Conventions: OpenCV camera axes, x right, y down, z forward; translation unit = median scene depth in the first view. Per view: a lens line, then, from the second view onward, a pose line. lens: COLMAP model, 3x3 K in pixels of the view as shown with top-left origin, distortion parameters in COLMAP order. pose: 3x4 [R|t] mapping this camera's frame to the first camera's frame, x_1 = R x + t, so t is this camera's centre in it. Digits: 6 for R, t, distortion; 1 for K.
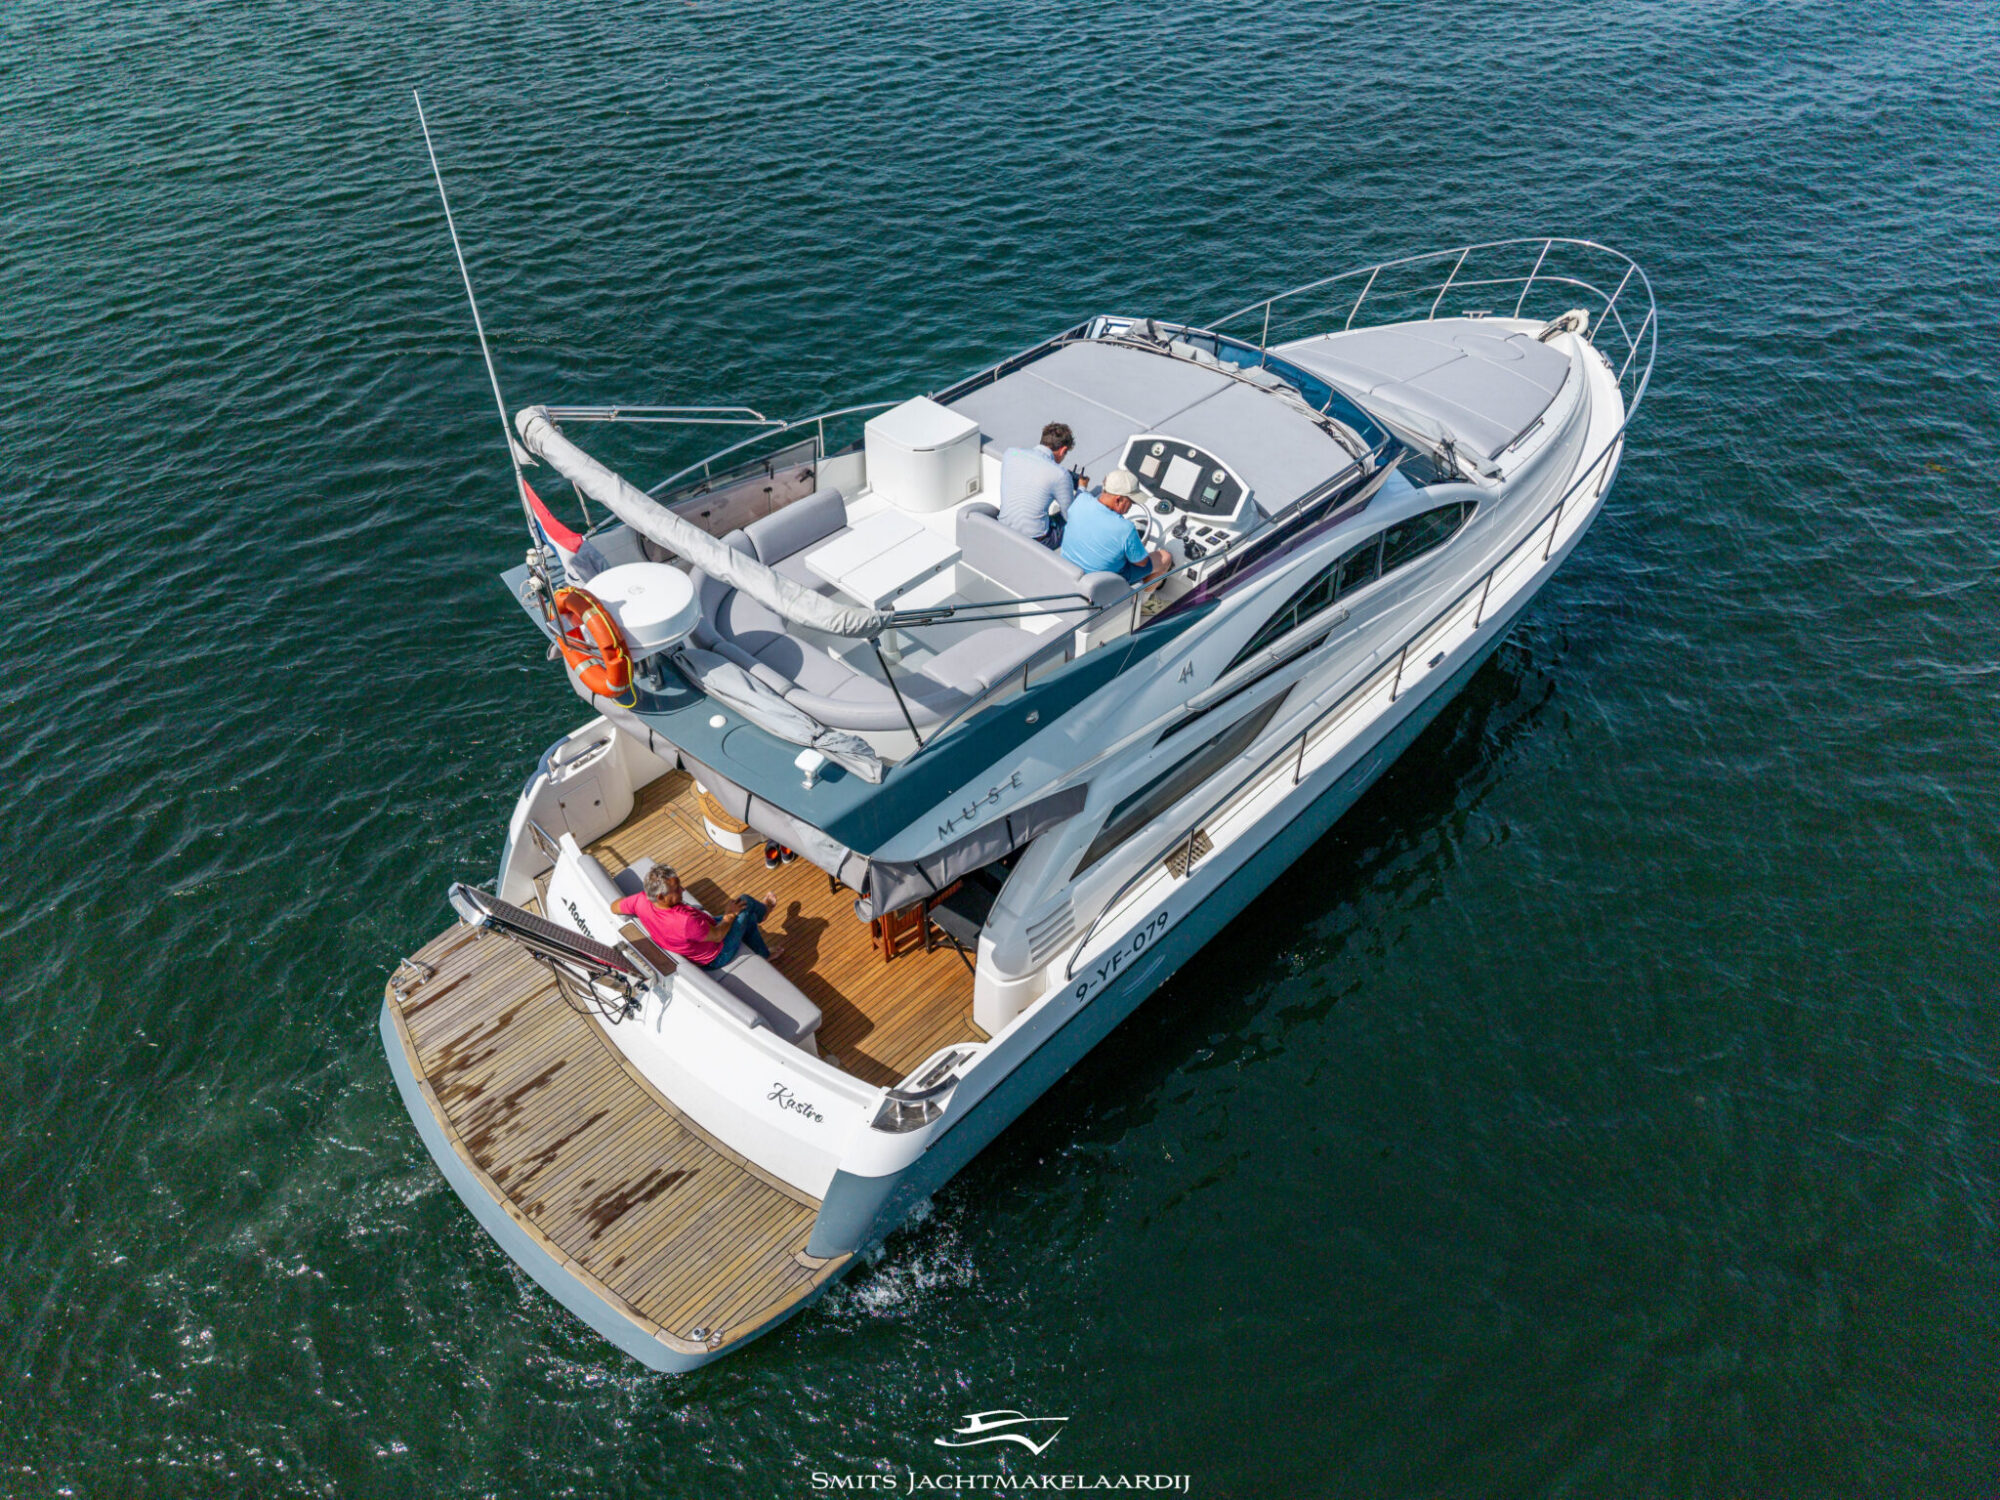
lens RADIAL K [[1351.8, 0, 1000.0], [0, 1351.8, 750.0], [0, 0, 1]] dist [0.025111, -0.002176]
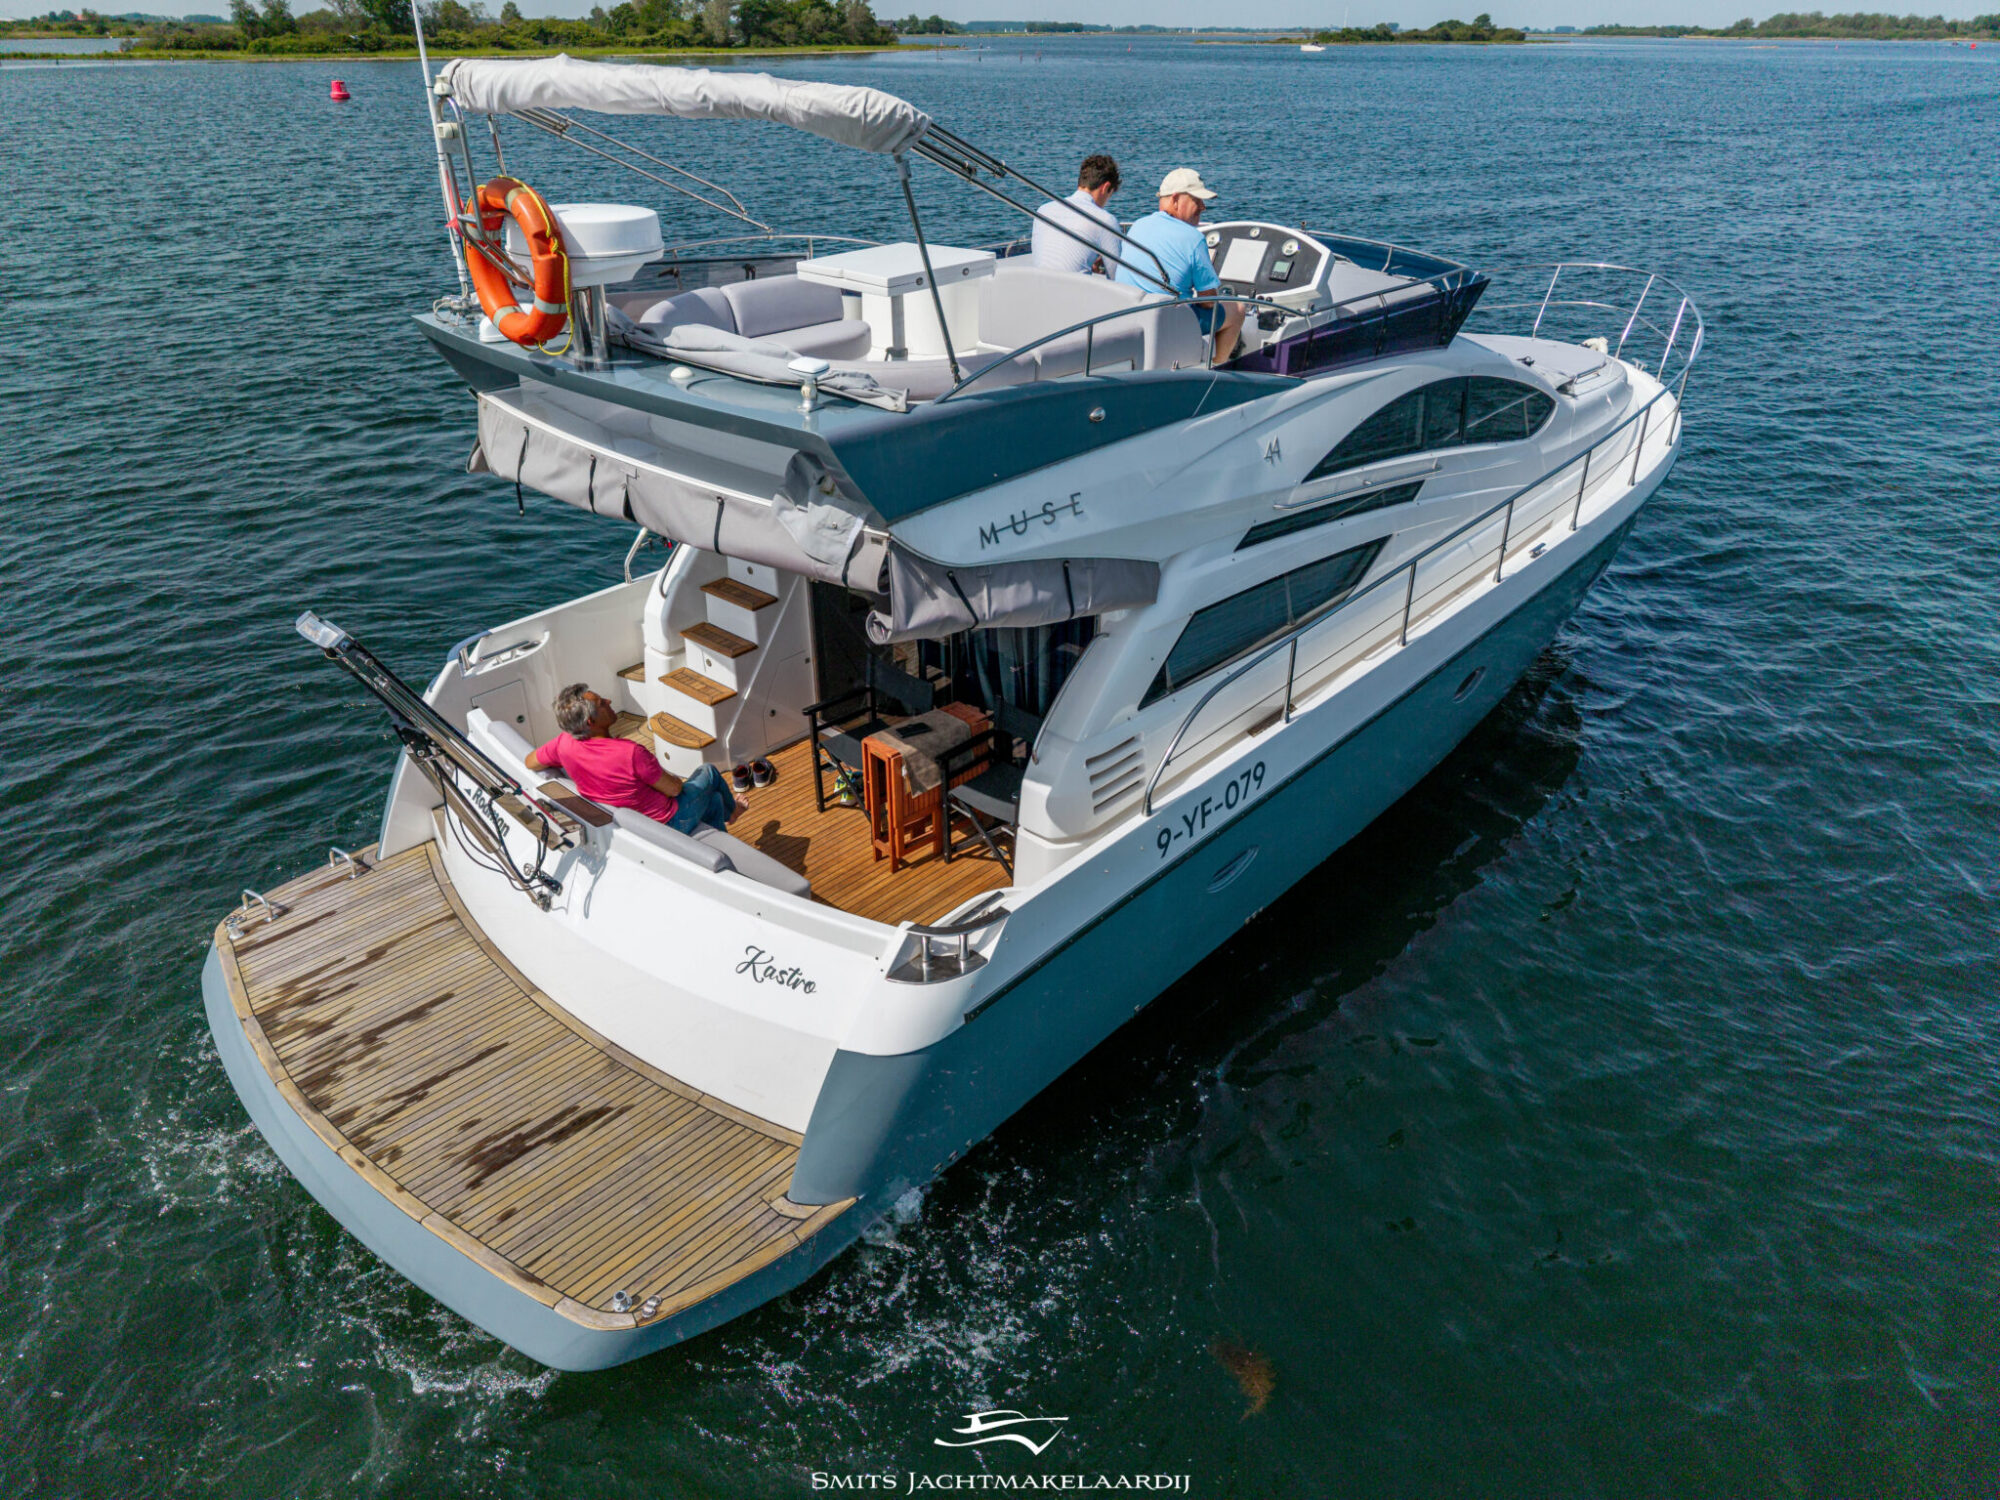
lens RADIAL K [[1351.8, 0, 1000.0], [0, 1351.8, 750.0], [0, 0, 1]] dist [0.025111, -0.002176]
pose [[0.999300, -0.017919, 0.032839, -0.053128], [0.025558, 0.968037, -0.249501, 0.314518], [-0.027318, 0.250166, 0.967818, 0.275514]]
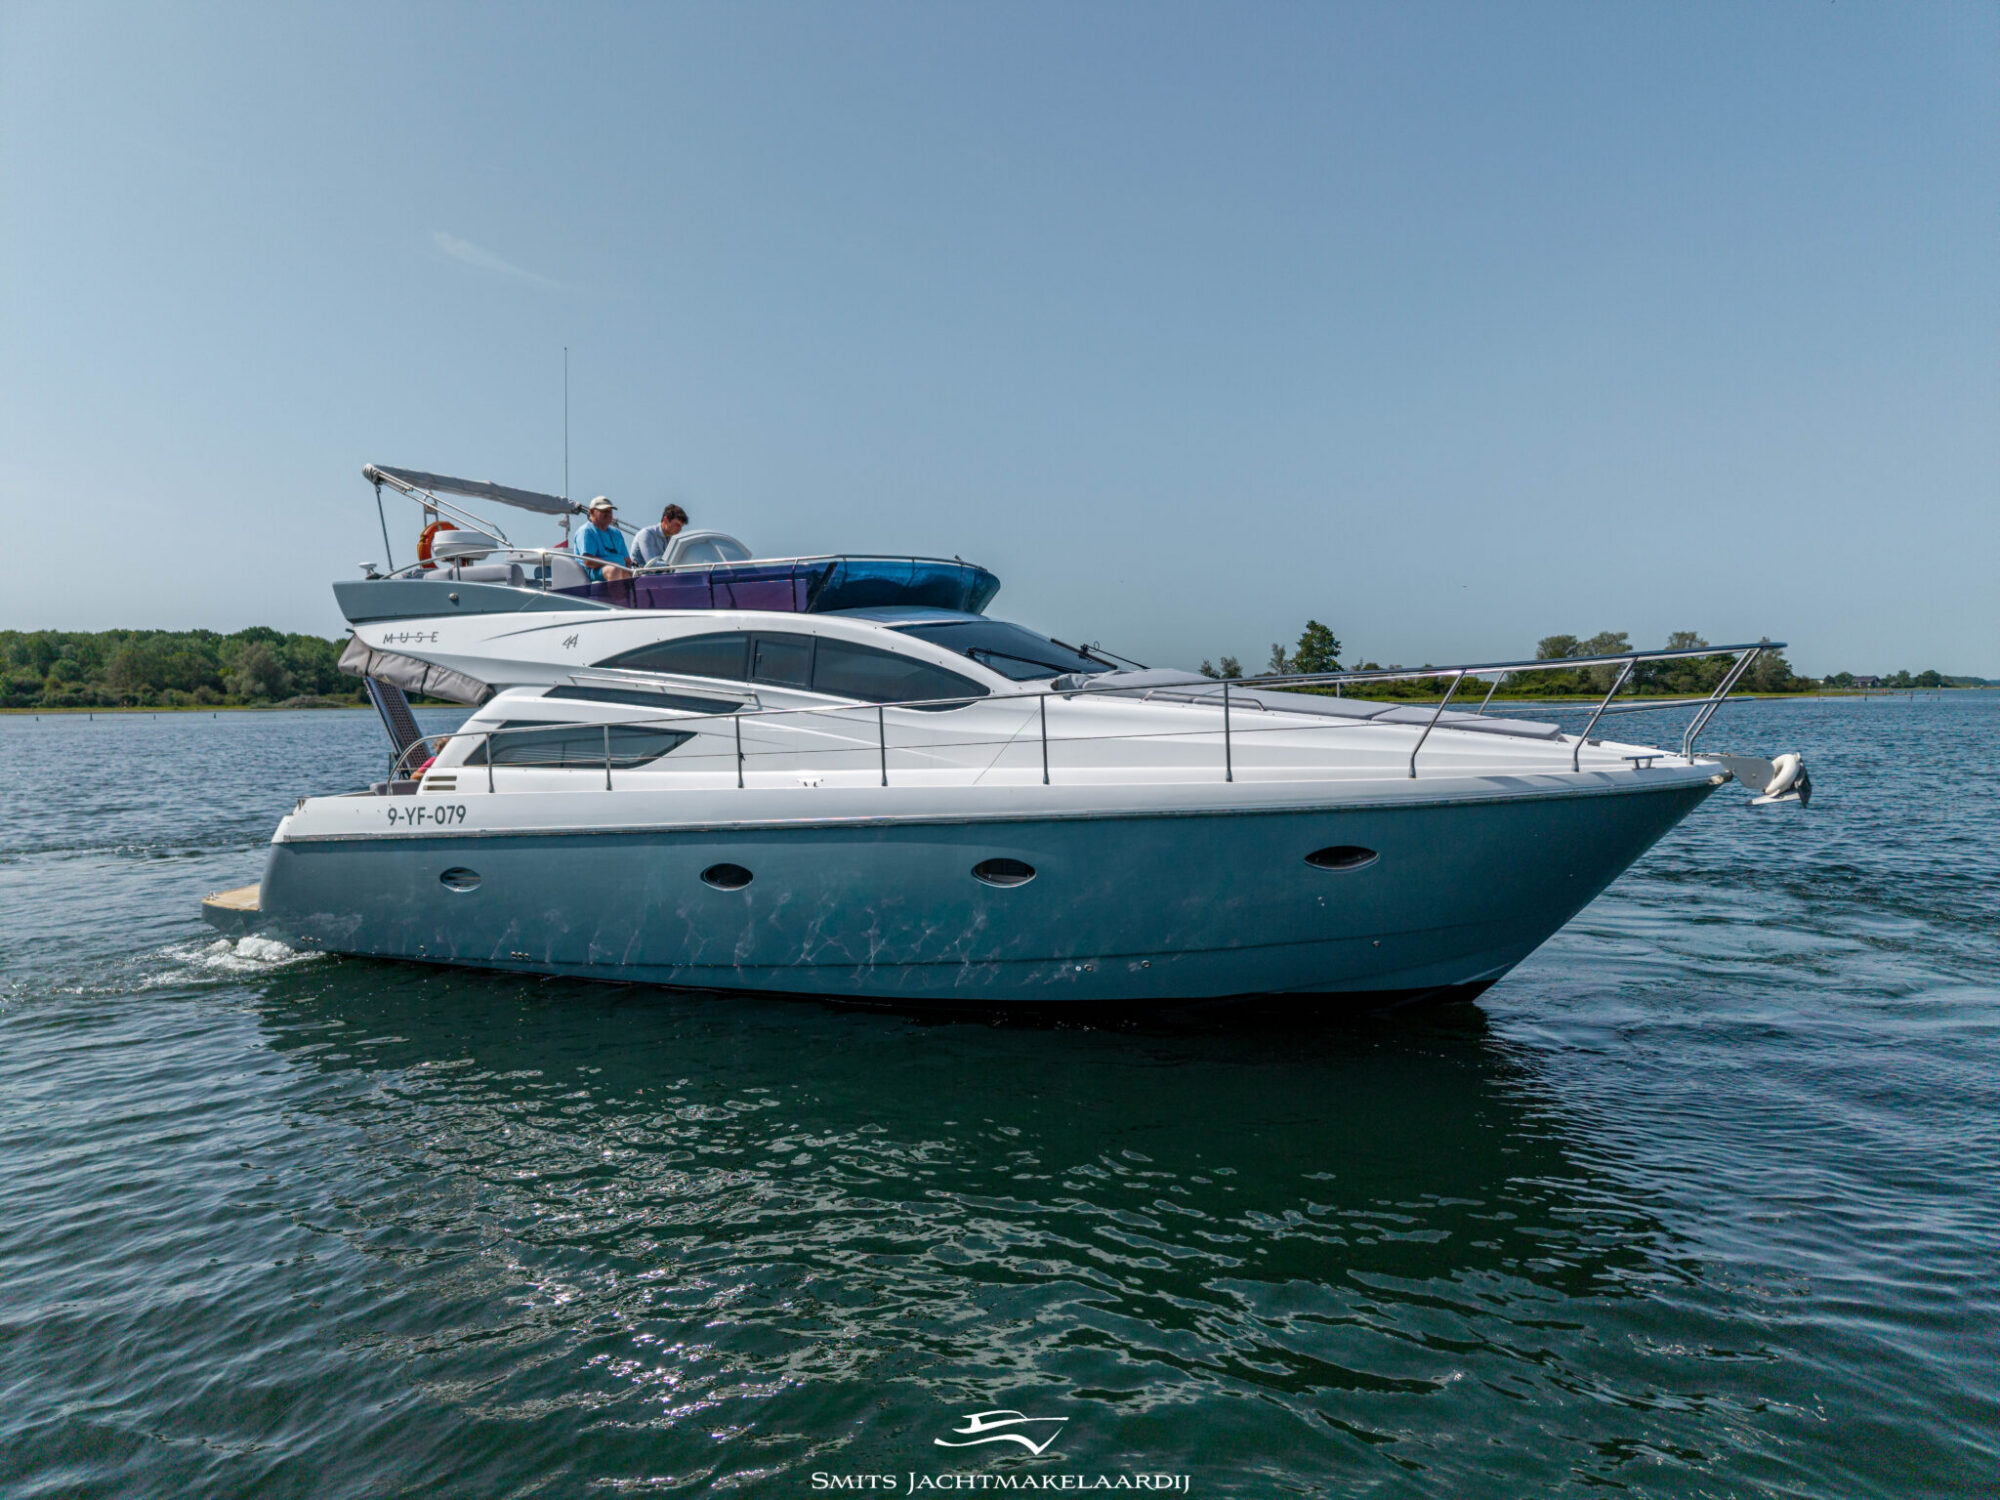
lens RADIAL K [[1351.8, 0, 1000.0], [0, 1351.8, 750.0], [0, 0, 1]] dist [0.025111, -0.002176]
pose [[0.451356, -0.028561, -0.891887, 1.623094], [-0.634285, 0.692758, -0.343176, 0.227006], [0.627663, 0.720604, 0.294564, 0.948860]]
